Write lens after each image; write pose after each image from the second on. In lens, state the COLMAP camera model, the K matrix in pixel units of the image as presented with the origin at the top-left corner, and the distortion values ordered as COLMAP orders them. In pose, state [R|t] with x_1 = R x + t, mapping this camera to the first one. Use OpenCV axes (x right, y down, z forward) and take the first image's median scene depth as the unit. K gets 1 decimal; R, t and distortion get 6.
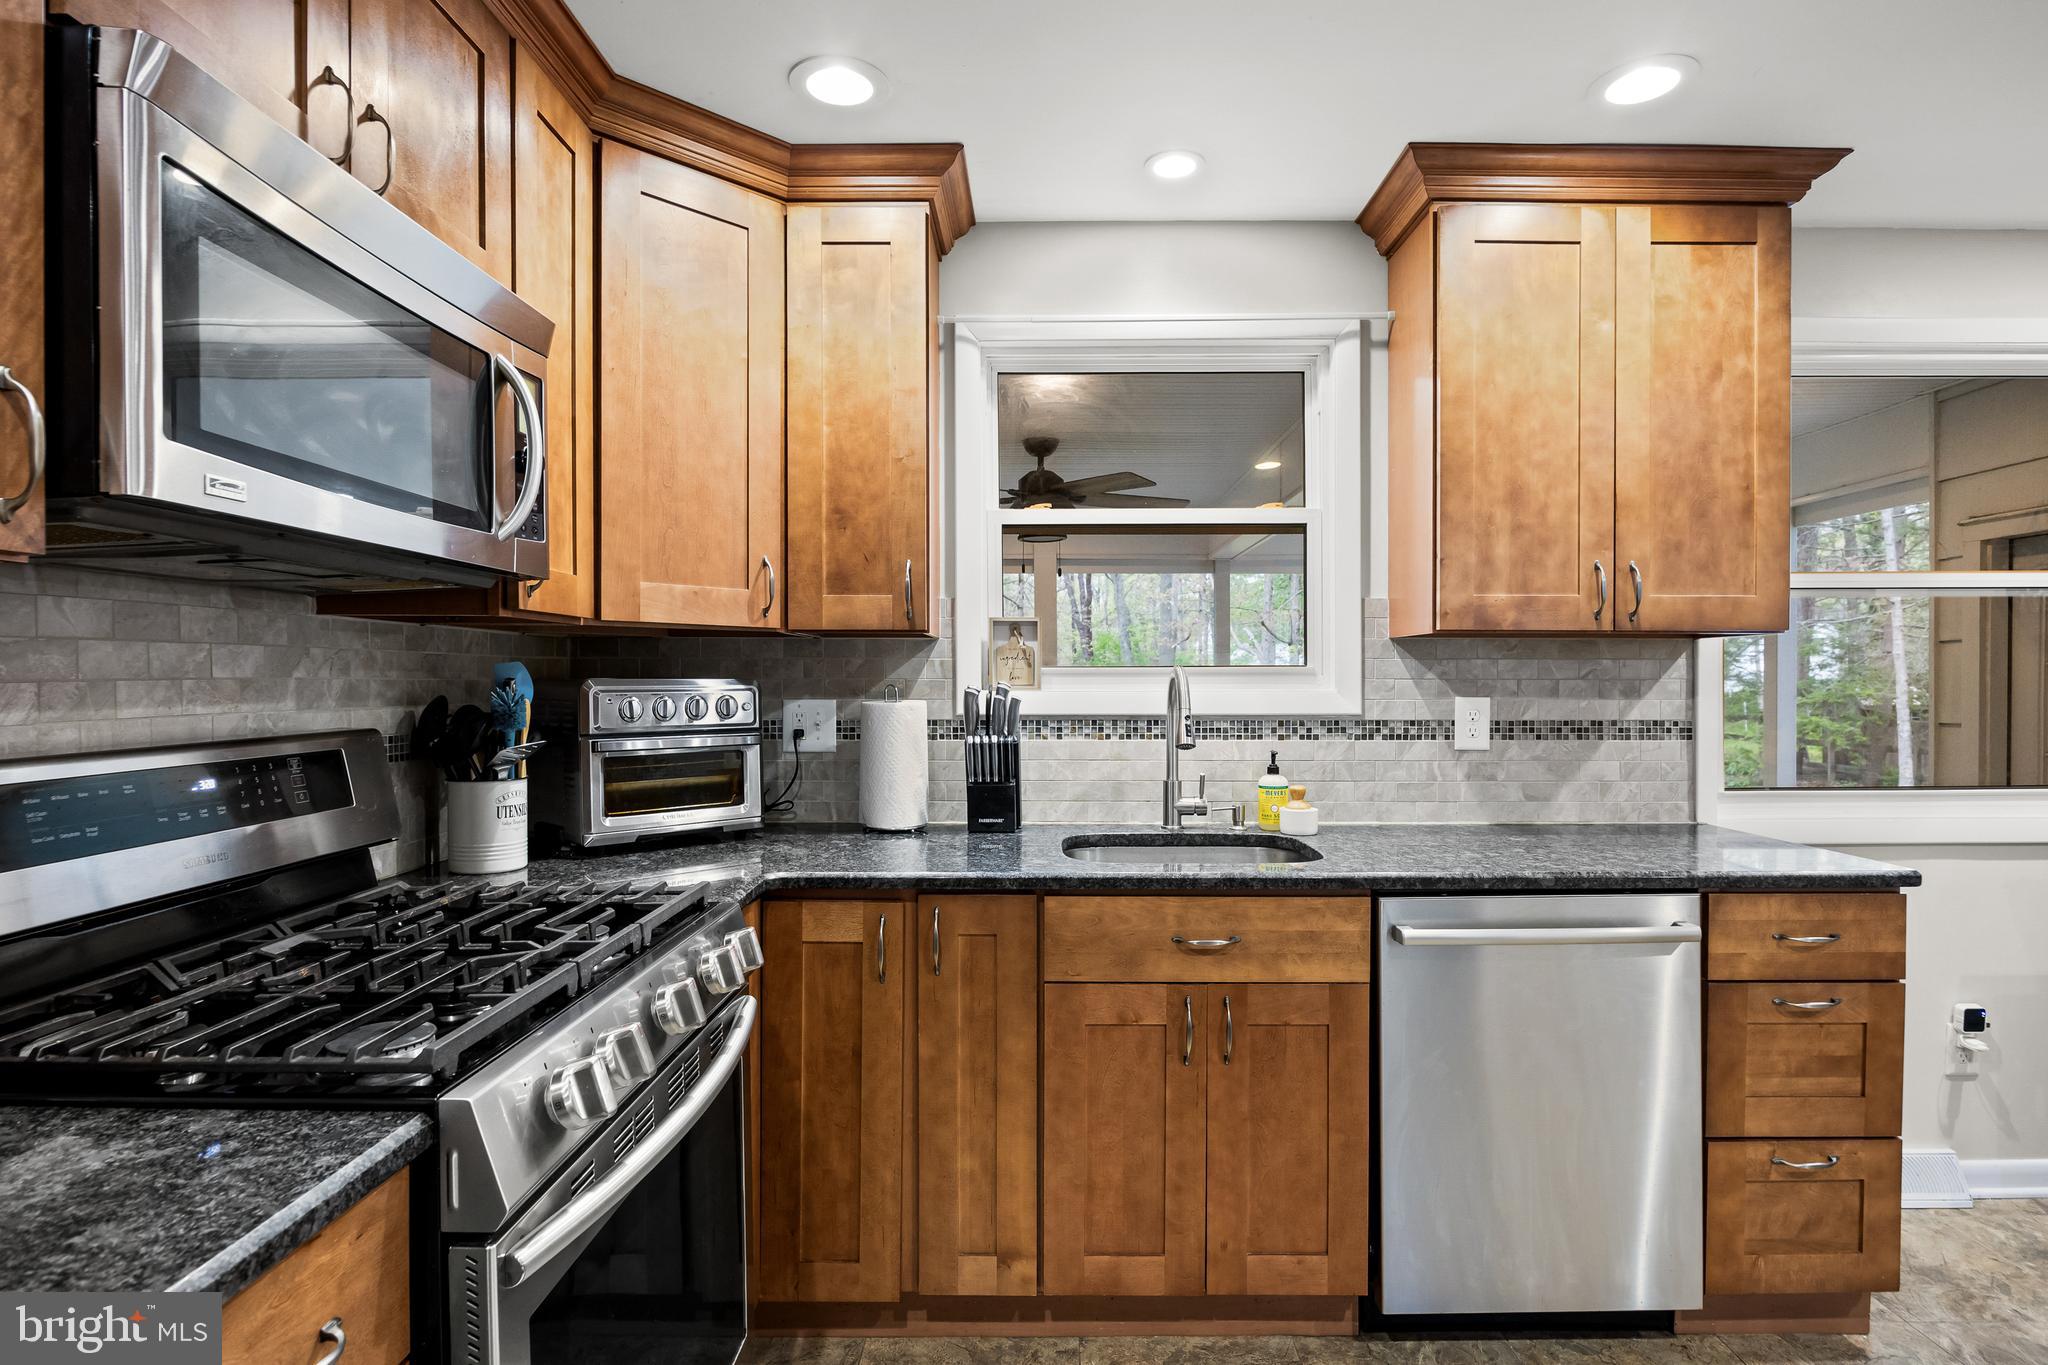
lens RADIAL K [[1057.3, 0, 1026.3], [0, 1057.3, 696.8], [0, 0, 1]] dist [-0.006152, 0.000221]
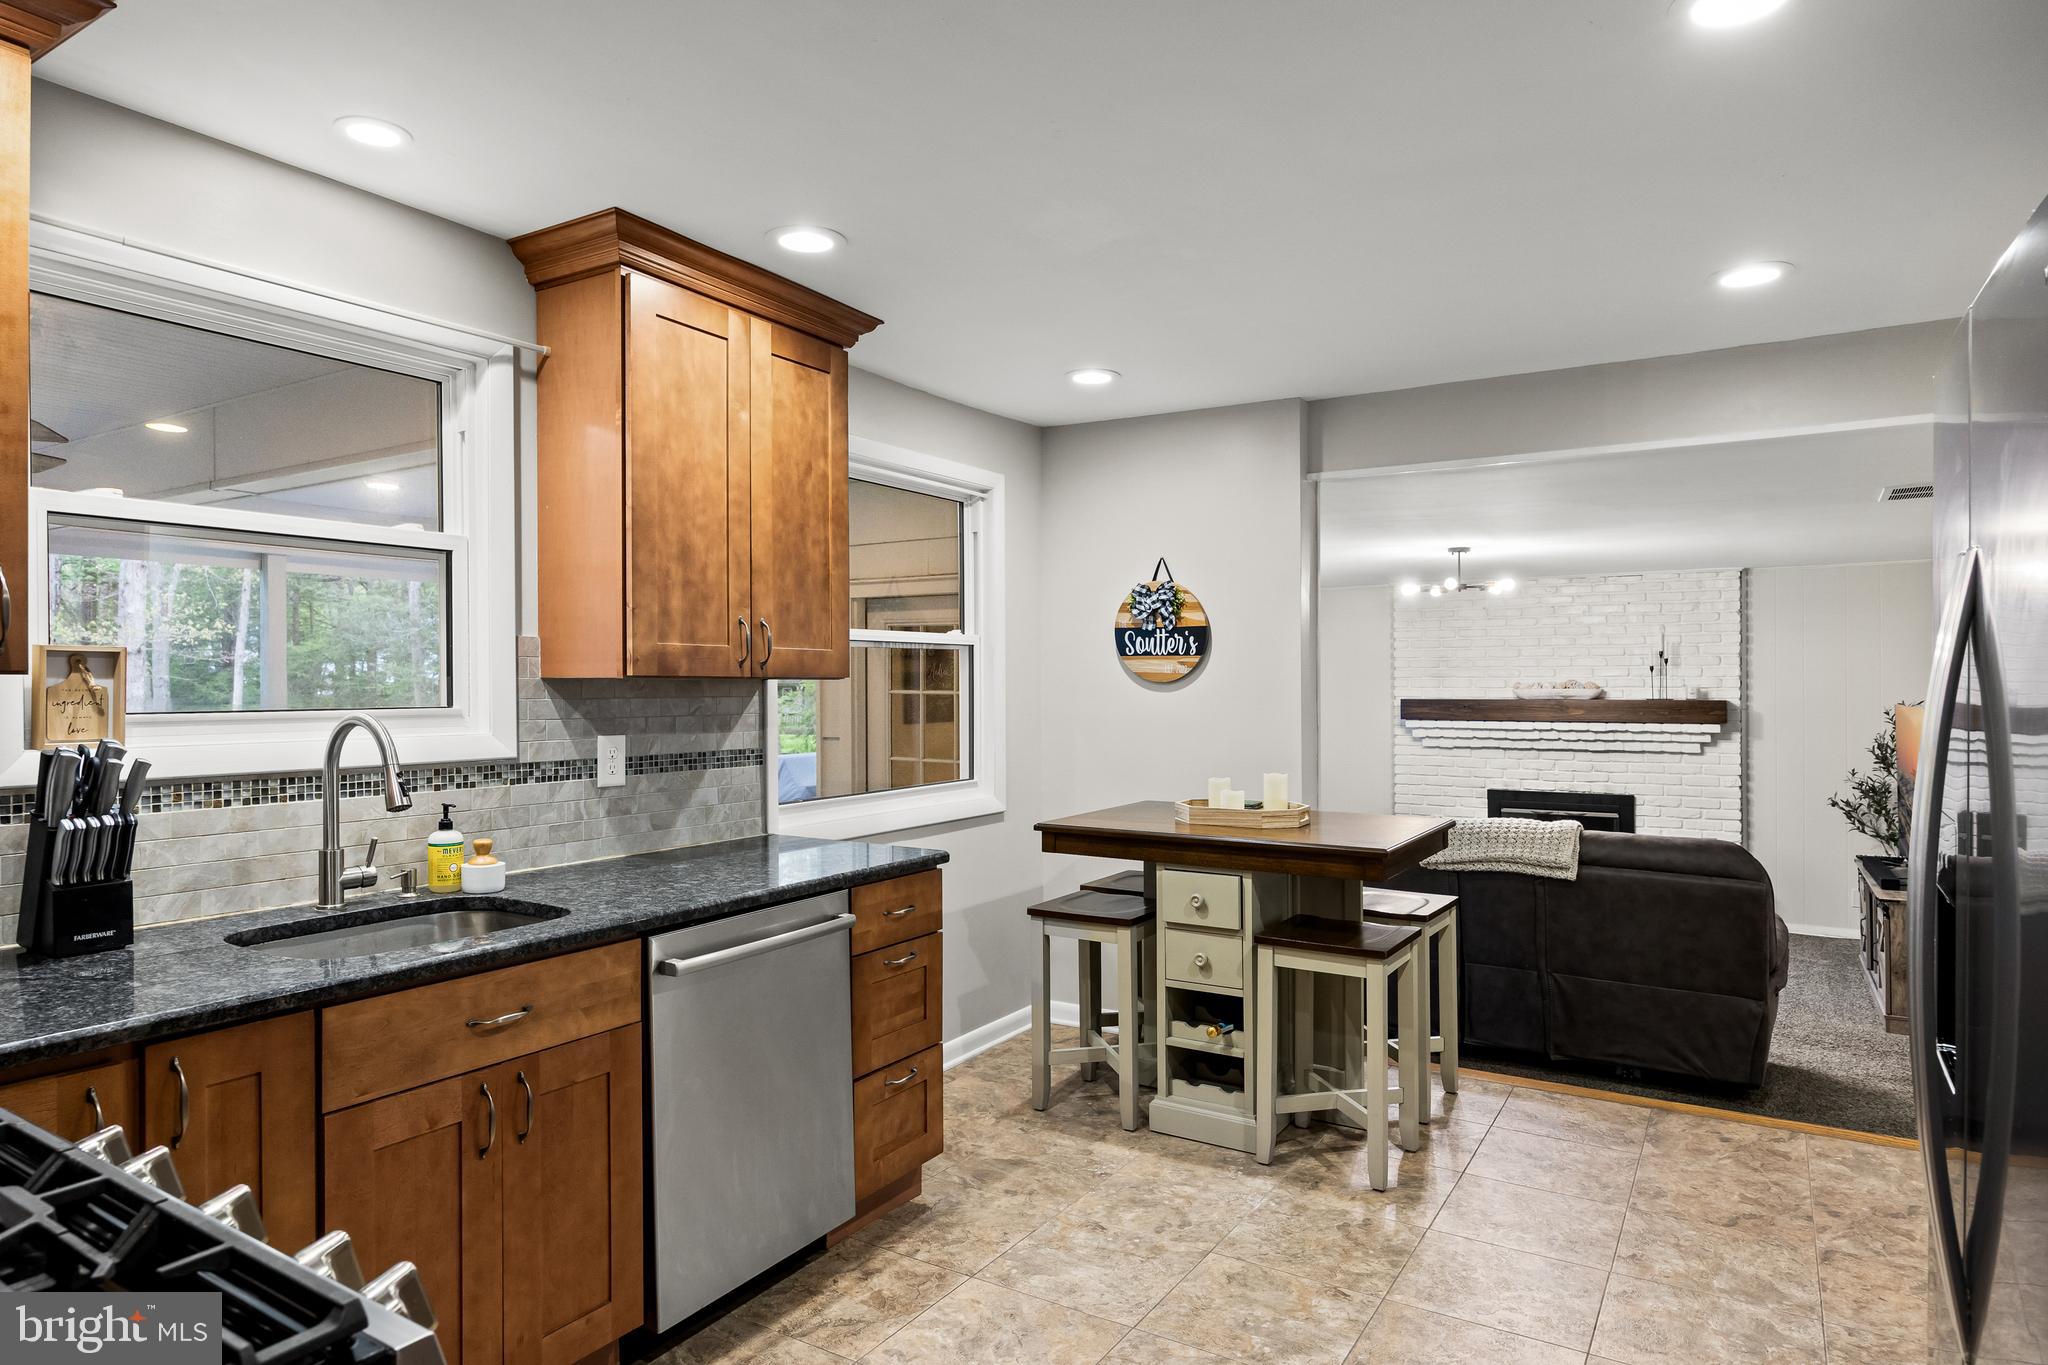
lens RADIAL K [[1200.2, 0, 1021.5], [0, 1200.2, 677.6], [0, 0, 1]] dist [-0.002199, -0.000669]
pose [[0.527792, 0.005121, 0.849358, -0.413892], [0.011985, 0.999837, -0.013475, -0.040520], [-0.849289, 0.017292, 0.527645, 0.043828]]
